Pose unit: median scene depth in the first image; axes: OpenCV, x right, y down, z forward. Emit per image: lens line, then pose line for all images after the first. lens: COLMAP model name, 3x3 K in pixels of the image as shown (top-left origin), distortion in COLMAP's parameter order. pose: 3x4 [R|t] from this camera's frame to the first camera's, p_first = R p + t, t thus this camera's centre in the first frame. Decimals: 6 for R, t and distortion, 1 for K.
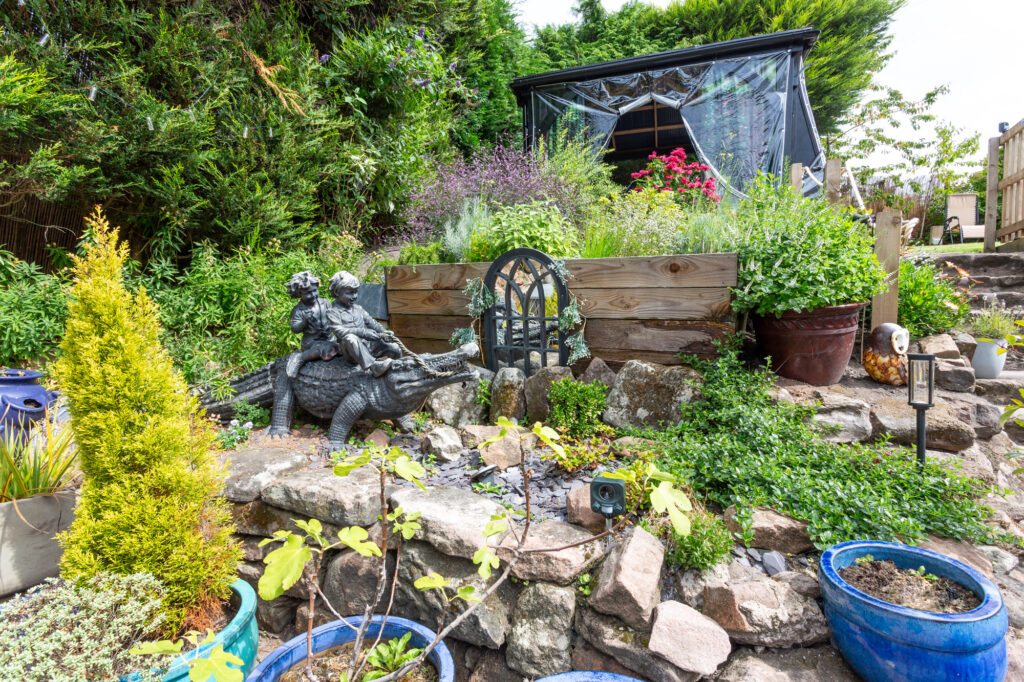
lens RADIAL K [[496.2, 0, 512.0], [0, 496.2, 341.0], [0, 0, 1]] dist [0.013710, 0.000425]
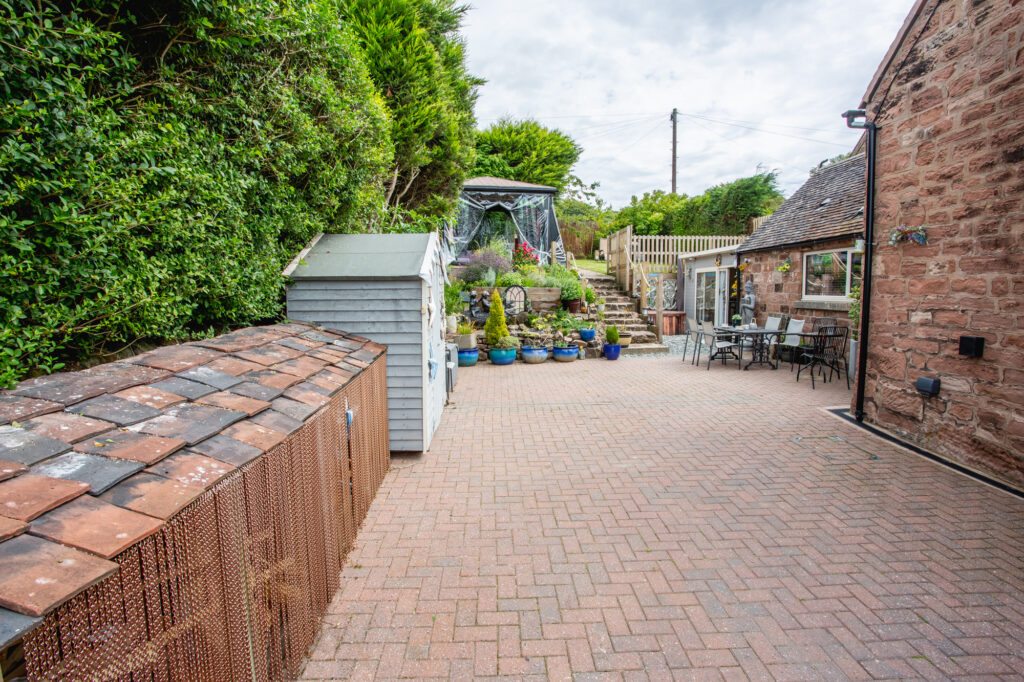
lens RADIAL K [[443.2, 0, 517.7], [0, 443.2, 330.3], [0, 0, 1]] dist [-0.018978, 0.000170]
pose [[0.871231, -0.049386, 0.488382, -1.833171], [0.028741, 0.998351, 0.049684, 0.014528], [-0.490030, -0.029250, 0.871215, -2.324155]]
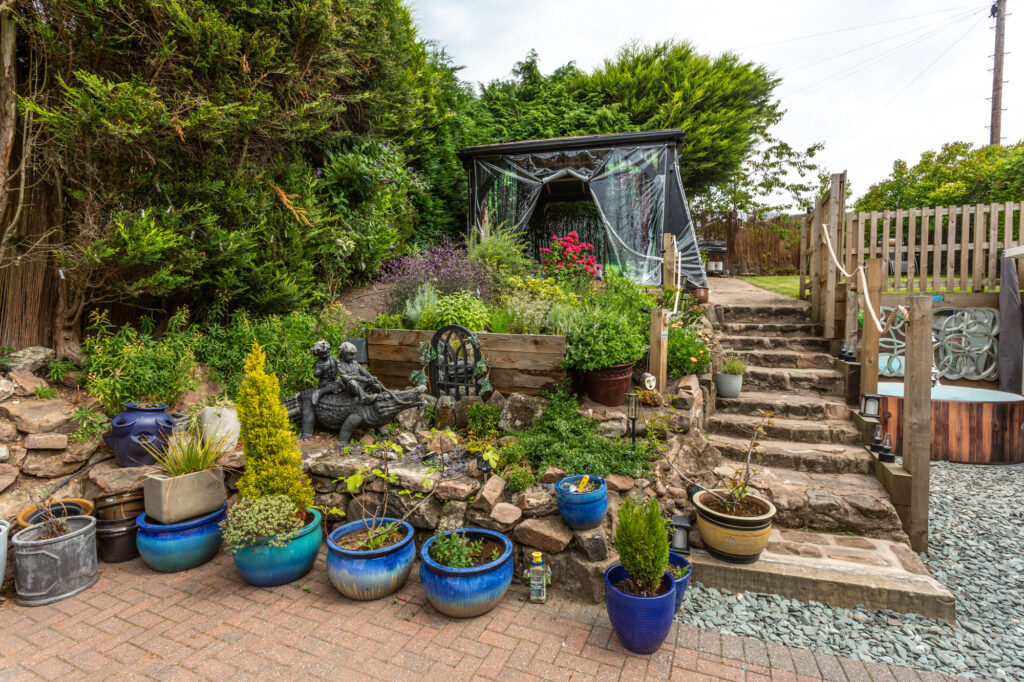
lens RADIAL K [[496.2, 0, 512.0], [0, 496.2, 341.0], [0, 0, 1]] dist [0.013710, 0.000425]
pose [[0.996162, -0.000442, 0.087528, 0.070194], [0.001019, 0.999978, -0.006549, -0.120661], [-0.087523, 0.006613, 0.996141, -0.687319]]
